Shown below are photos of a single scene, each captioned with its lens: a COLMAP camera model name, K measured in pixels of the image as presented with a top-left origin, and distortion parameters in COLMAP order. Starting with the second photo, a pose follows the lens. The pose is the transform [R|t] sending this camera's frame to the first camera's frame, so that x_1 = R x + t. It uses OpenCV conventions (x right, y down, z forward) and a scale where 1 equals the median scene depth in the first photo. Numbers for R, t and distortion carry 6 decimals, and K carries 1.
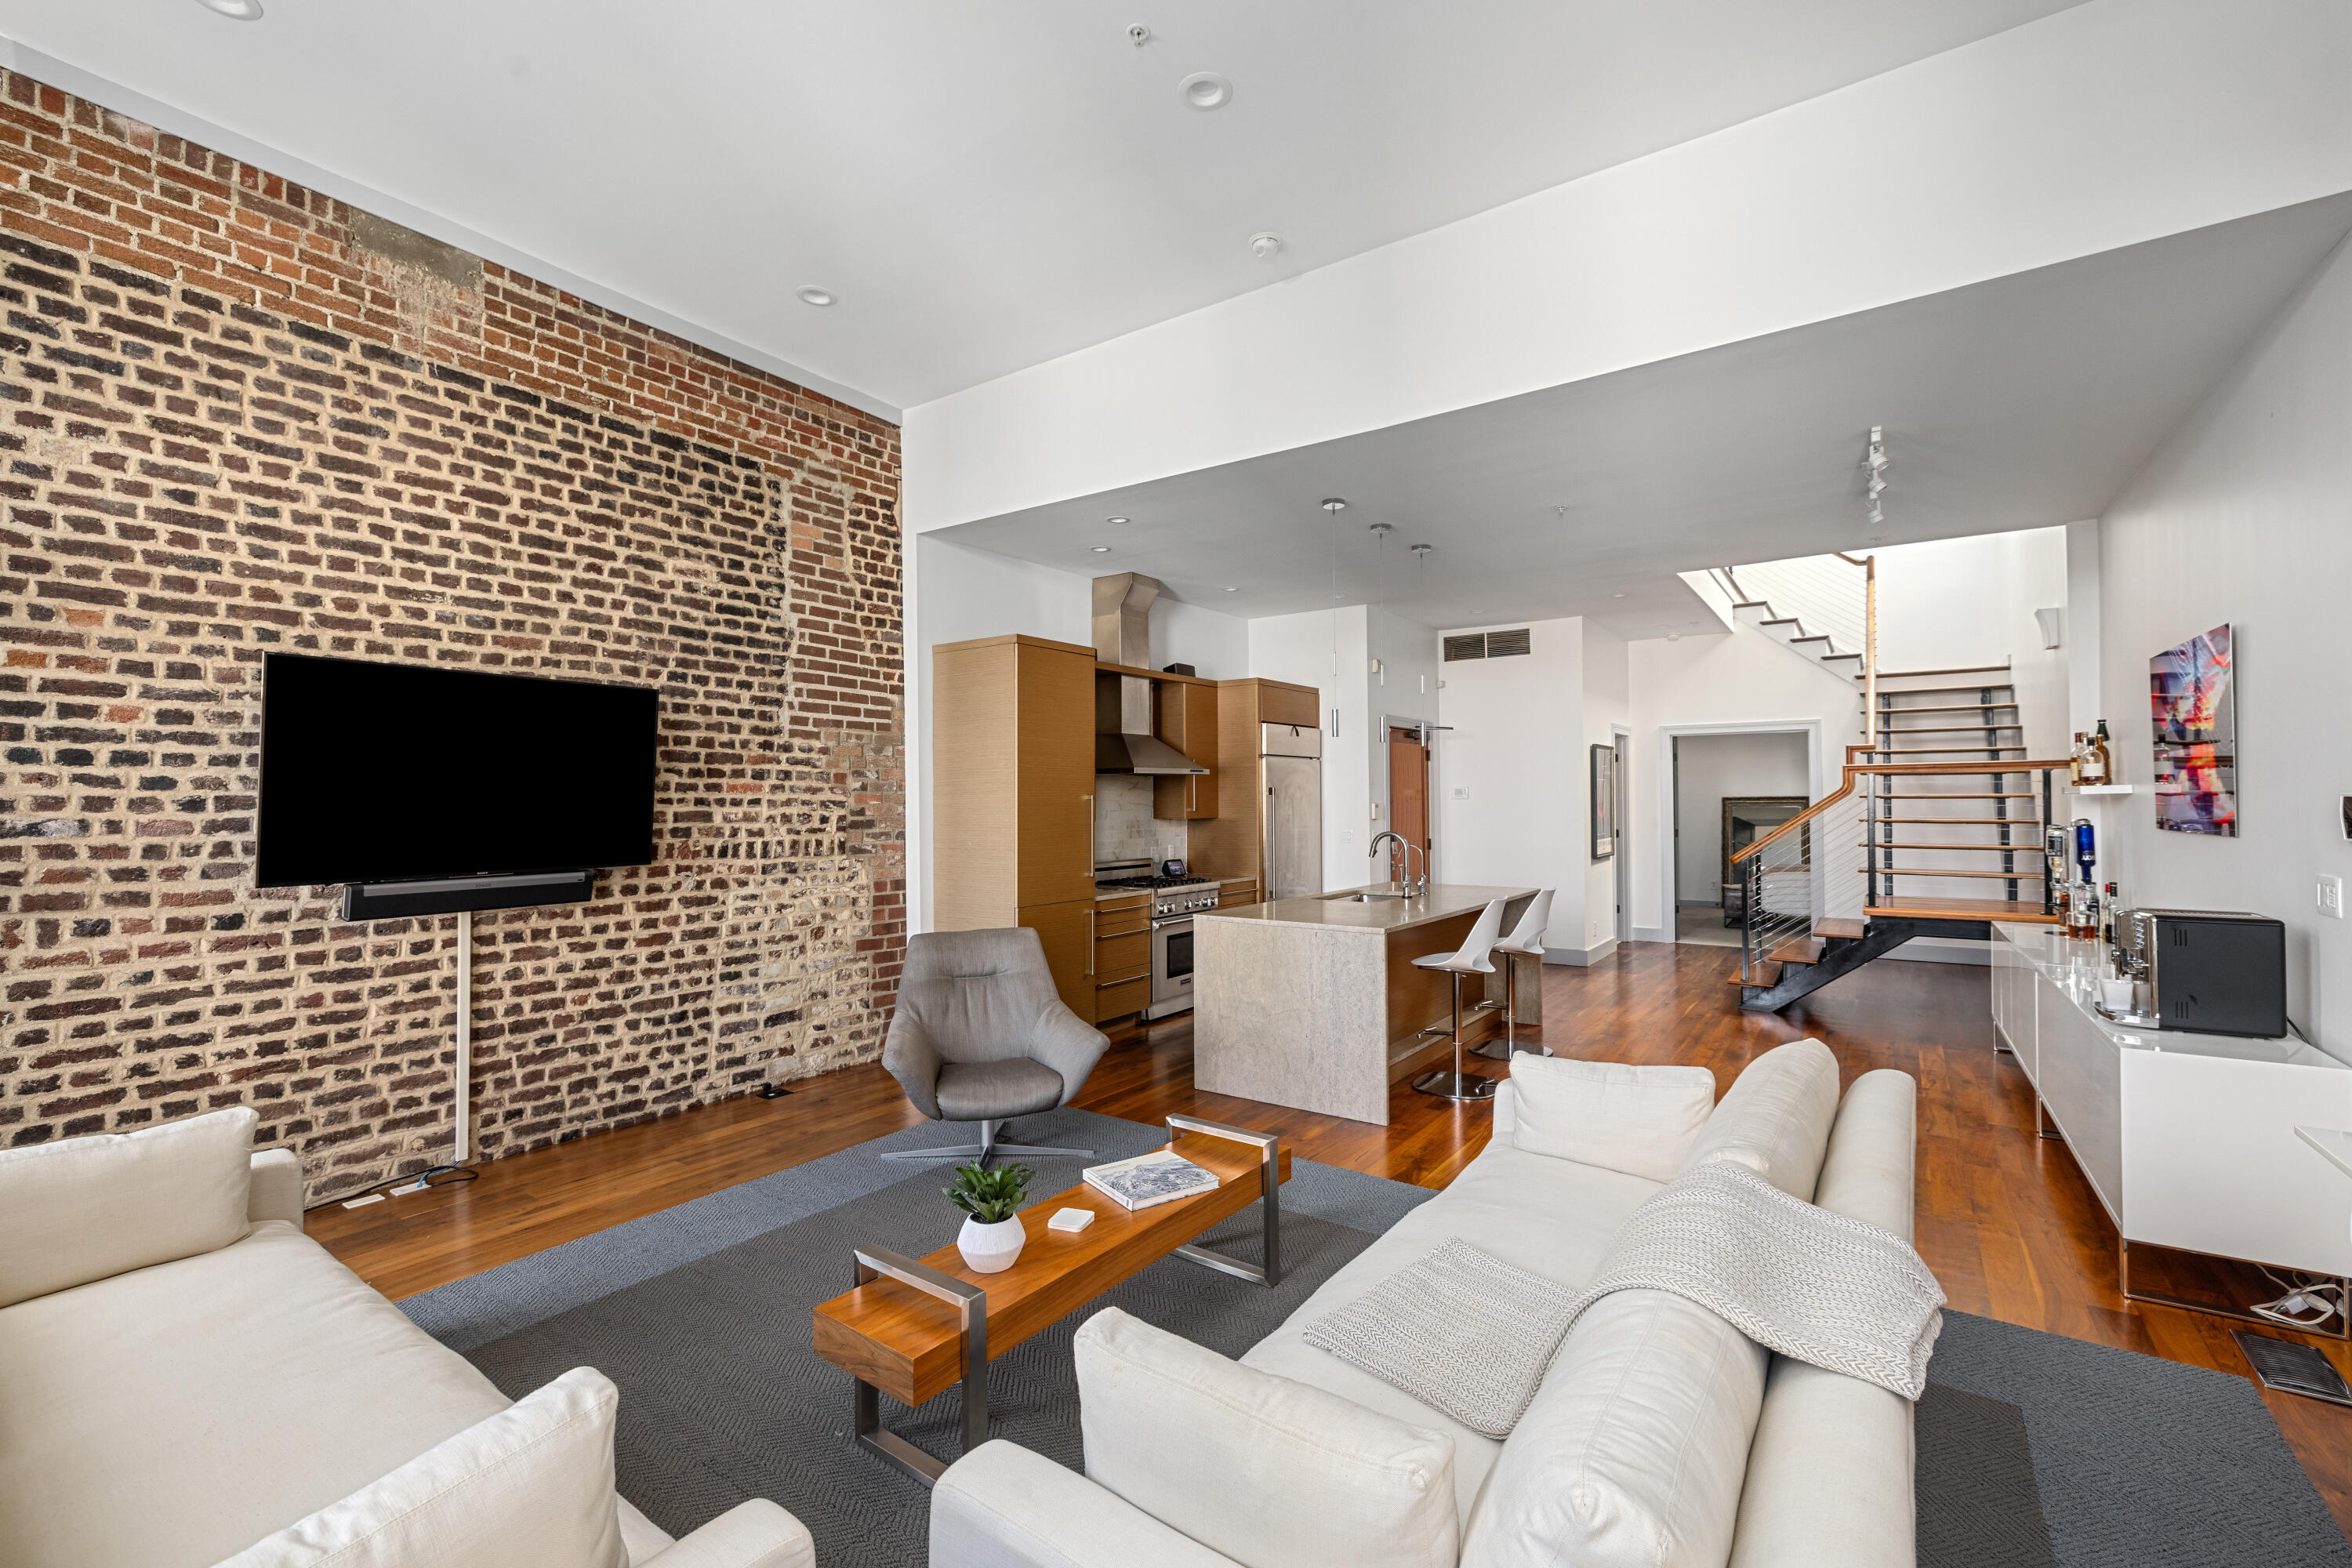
lens RADIAL K [[1011.0, 0, 1183.6], [0, 1011.0, 791.7], [0, 0, 1]] dist [0.001683, -0.000024]
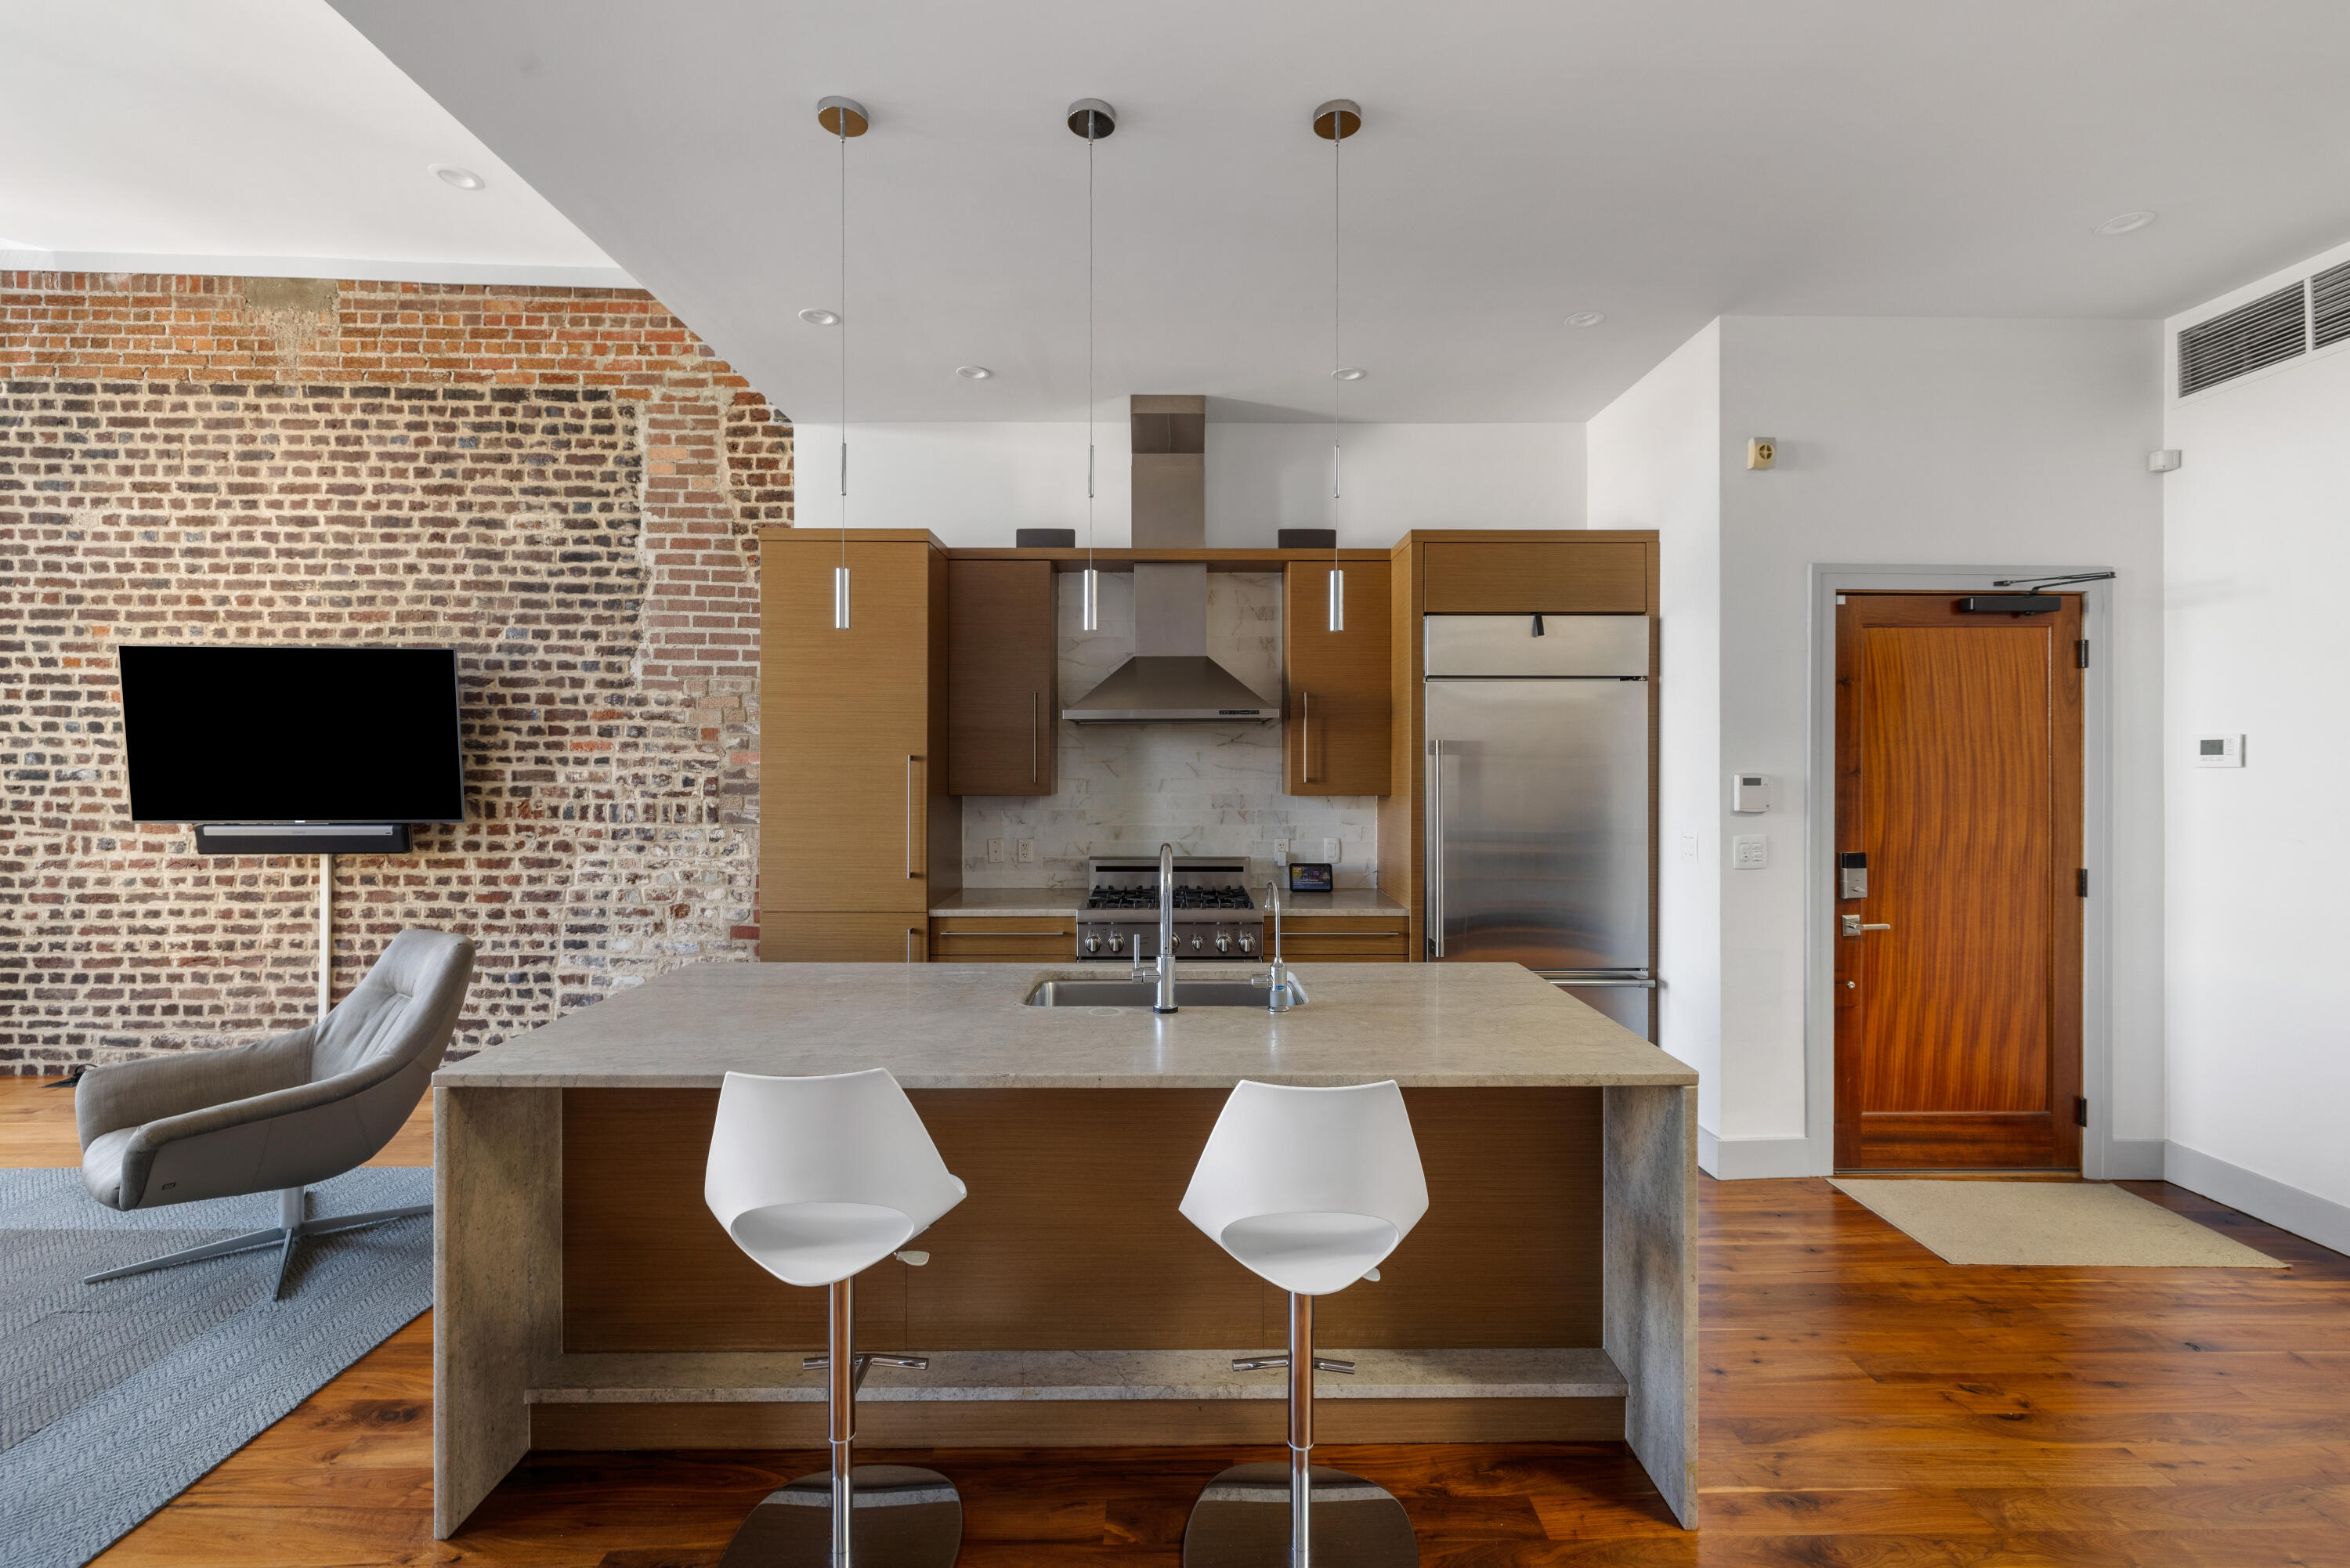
lens RADIAL K [[1010.1, 0, 1173.2], [0, 1010.1, 771.2], [0, 0, 1]] dist [0.001683, -0.000024]
pose [[0.585848, 0.013871, -0.810302, 0.710634], [0.001657, 0.999831, 0.018313, 0.003778], [0.810420, -0.012071, 0.585726, 0.991445]]
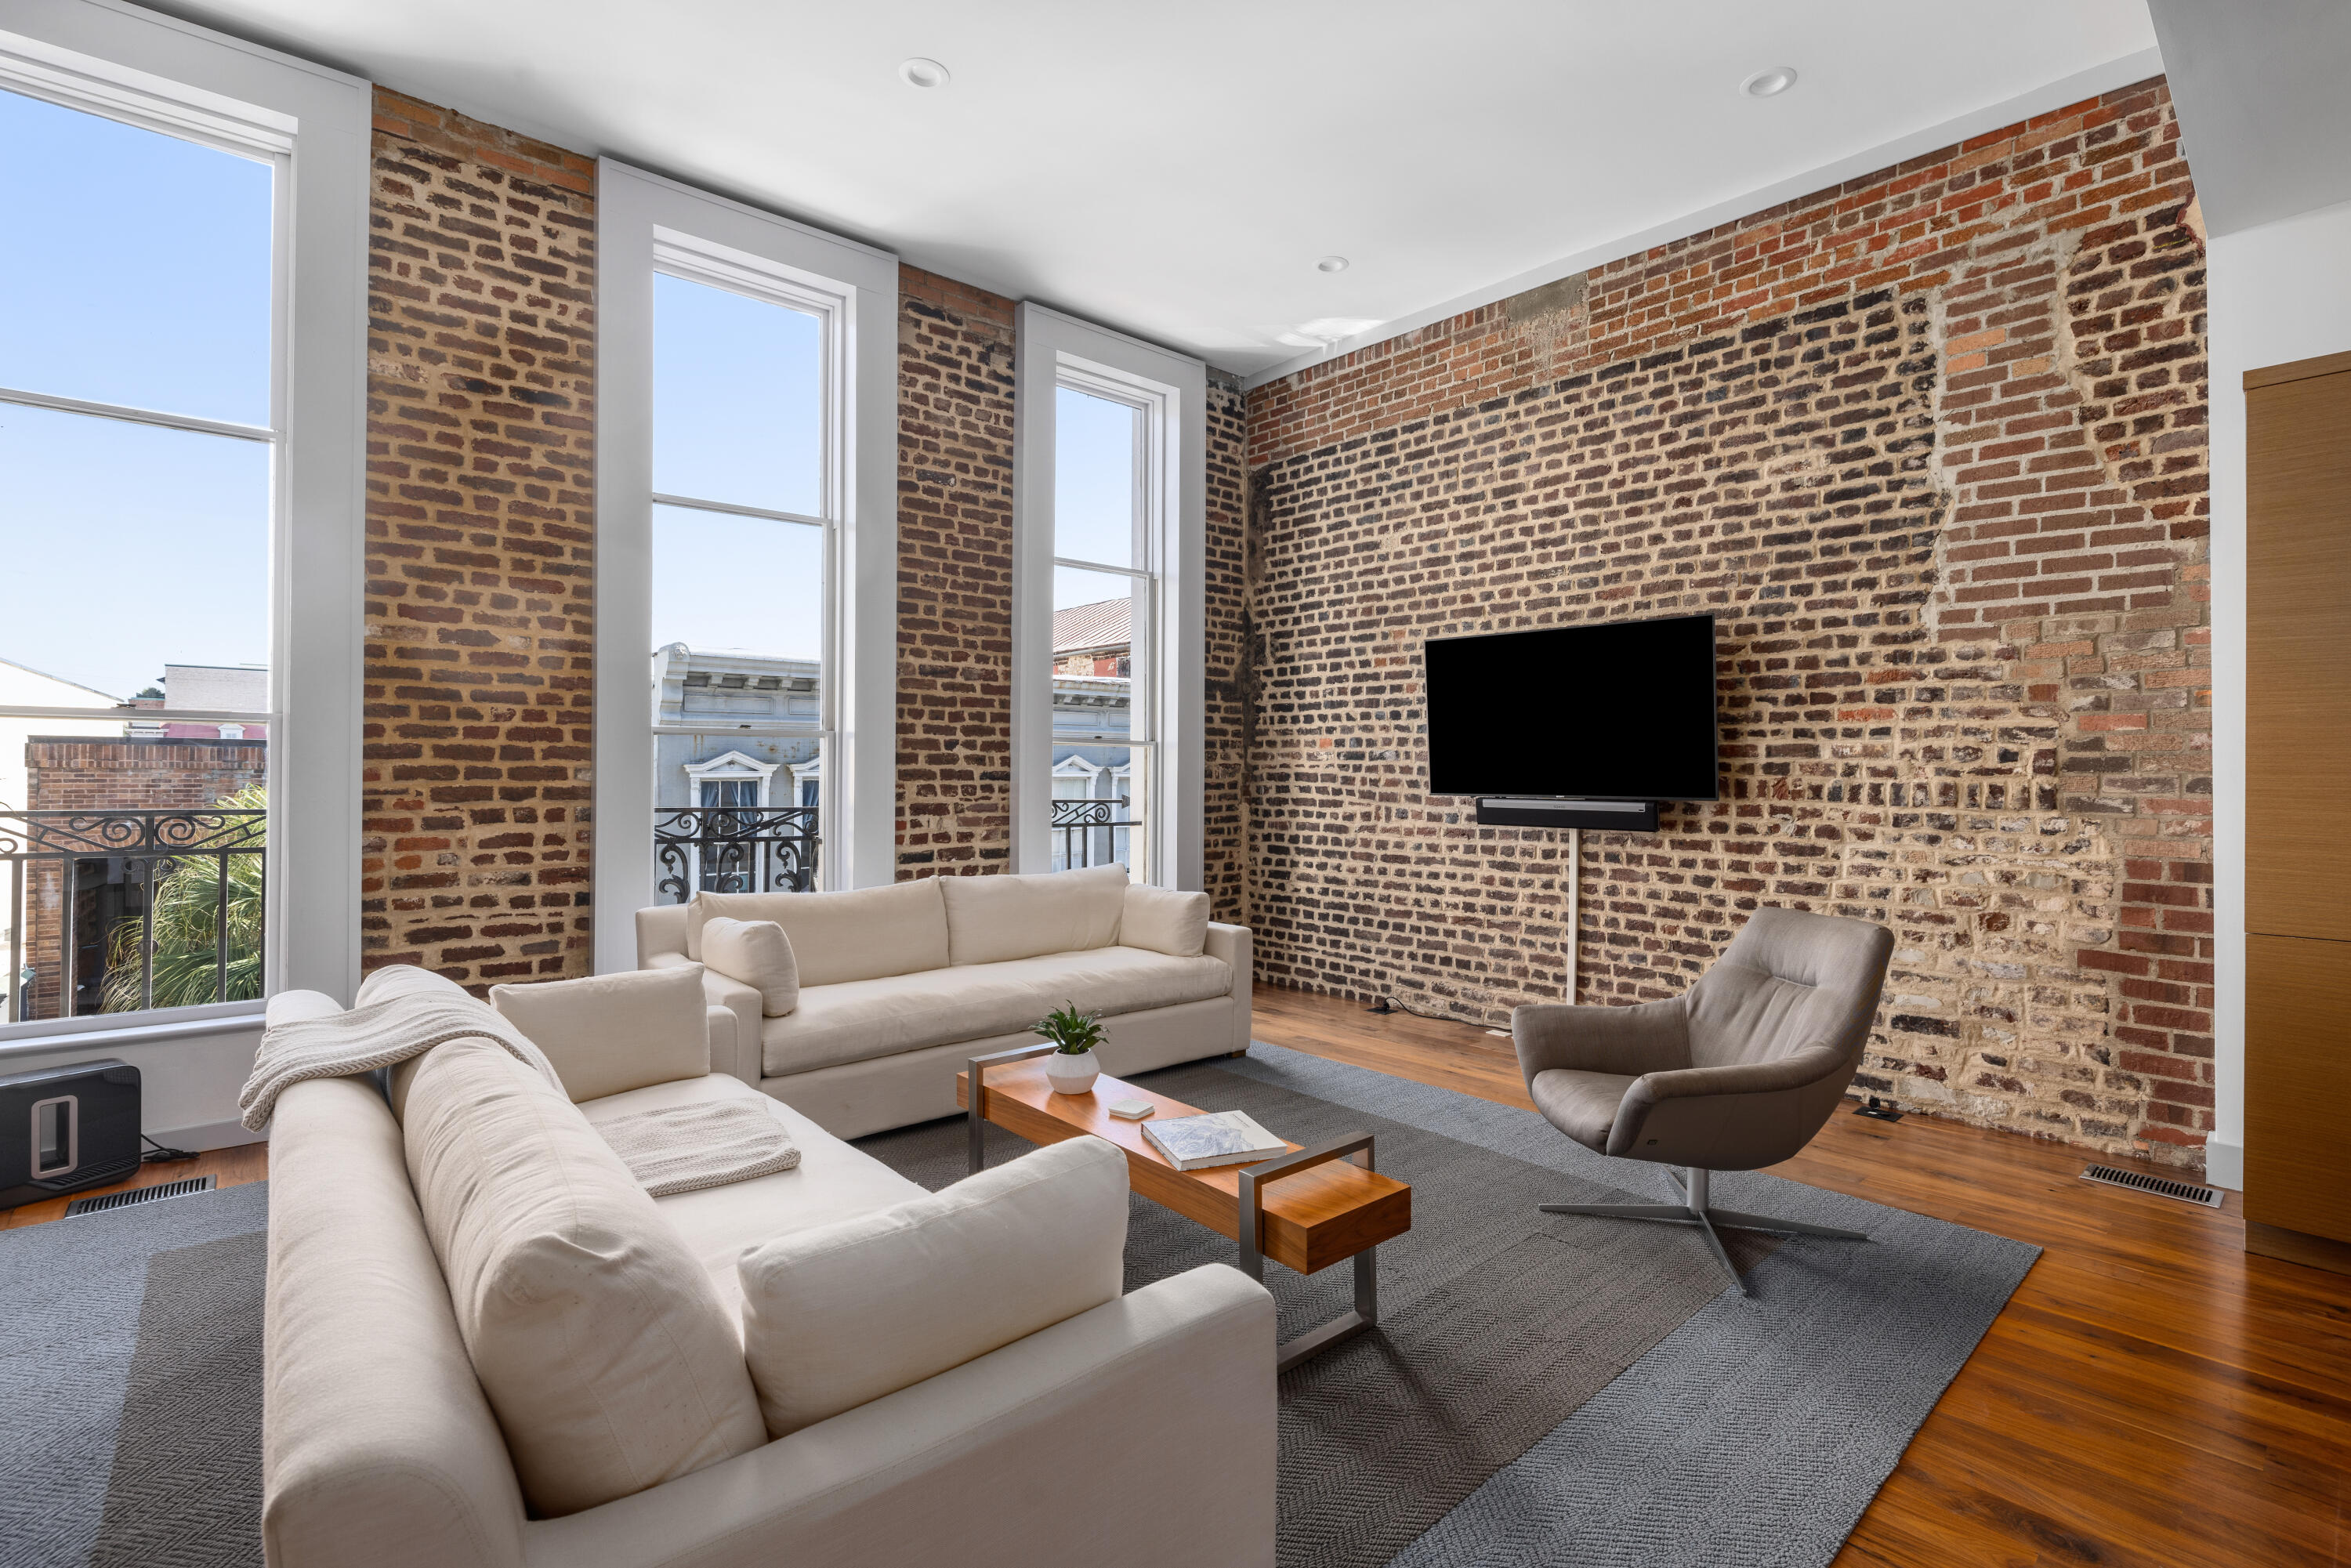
lens RADIAL K [[1065.1, 0, 1178.0], [0, 1065.1, 765.1], [0, 0, 1]] dist [-0.009358, 0.002009]
pose [[-0.233064, -0.000498, -0.972461, 0.550124], [0.006545, 0.999976, -0.002081, 0.037766], [0.972439, -0.006850, -0.233055, 0.749789]]
